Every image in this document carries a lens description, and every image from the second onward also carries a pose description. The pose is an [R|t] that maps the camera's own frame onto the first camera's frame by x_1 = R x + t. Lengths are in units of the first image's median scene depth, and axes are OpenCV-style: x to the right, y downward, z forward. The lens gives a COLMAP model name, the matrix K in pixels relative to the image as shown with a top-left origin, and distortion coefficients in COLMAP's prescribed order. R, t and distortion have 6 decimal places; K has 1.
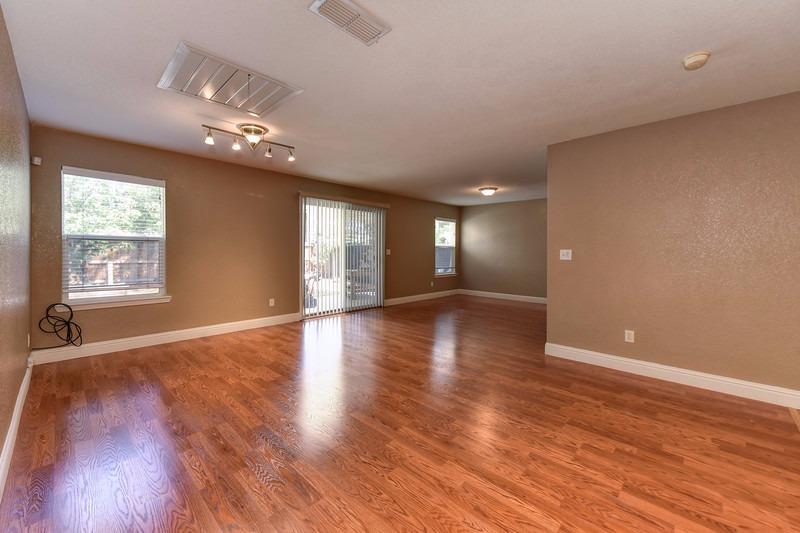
lens RADIAL K [[317.5, 0, 413.2], [0, 317.5, 250.5], [0, 0, 1]] dist [0.010921, -0.003617]
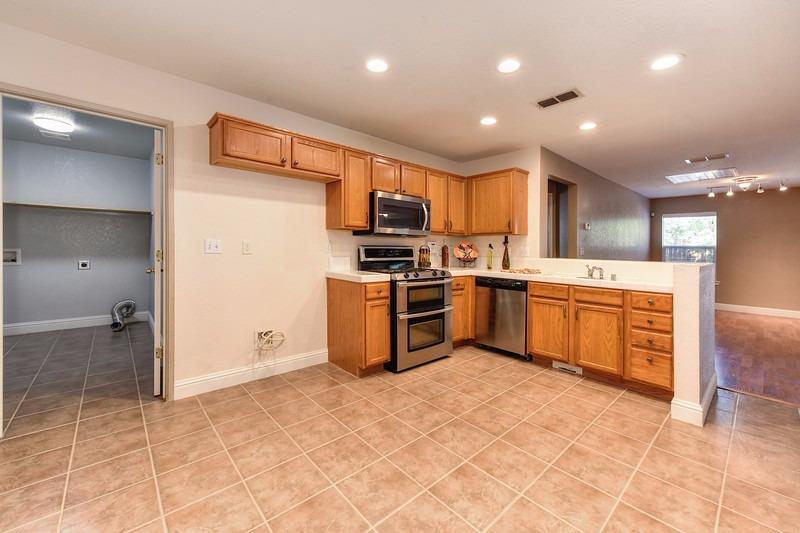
lens RADIAL K [[317.5, 0, 399.4], [0, 317.5, 248.9], [0, 0, 1]] dist [0.010921, -0.003617]
pose [[-0.101919, -0.006094, -0.994774, 1.317808], [-0.013394, 0.999899, -0.004753, 0.005562], [0.994702, 0.012840, -0.101991, -0.588444]]
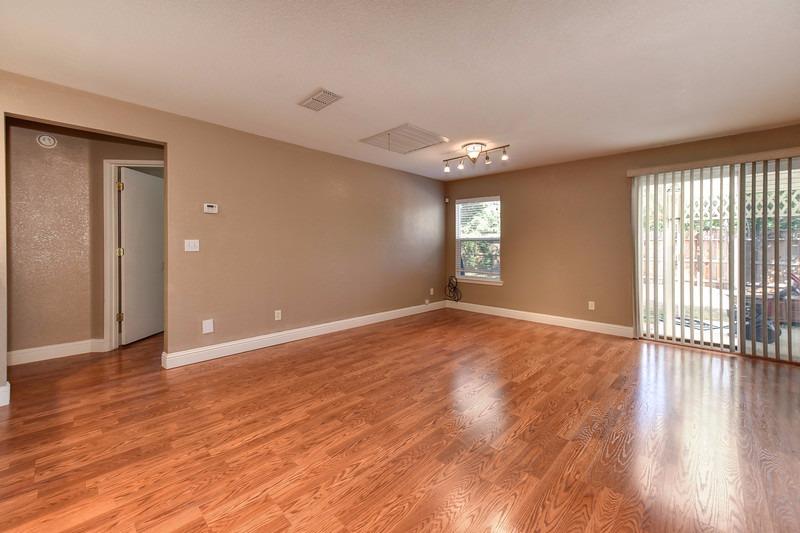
lens RADIAL K [[317.5, 0, 392.0], [0, 317.5, 244.6], [0, 0, 1]] dist [0.010921, -0.003617]
pose [[-0.030845, -0.015392, -0.999406, 0.727849], [-0.004103, 0.999875, -0.015272, 0.012866], [0.999516, 0.003630, -0.030904, 0.740350]]
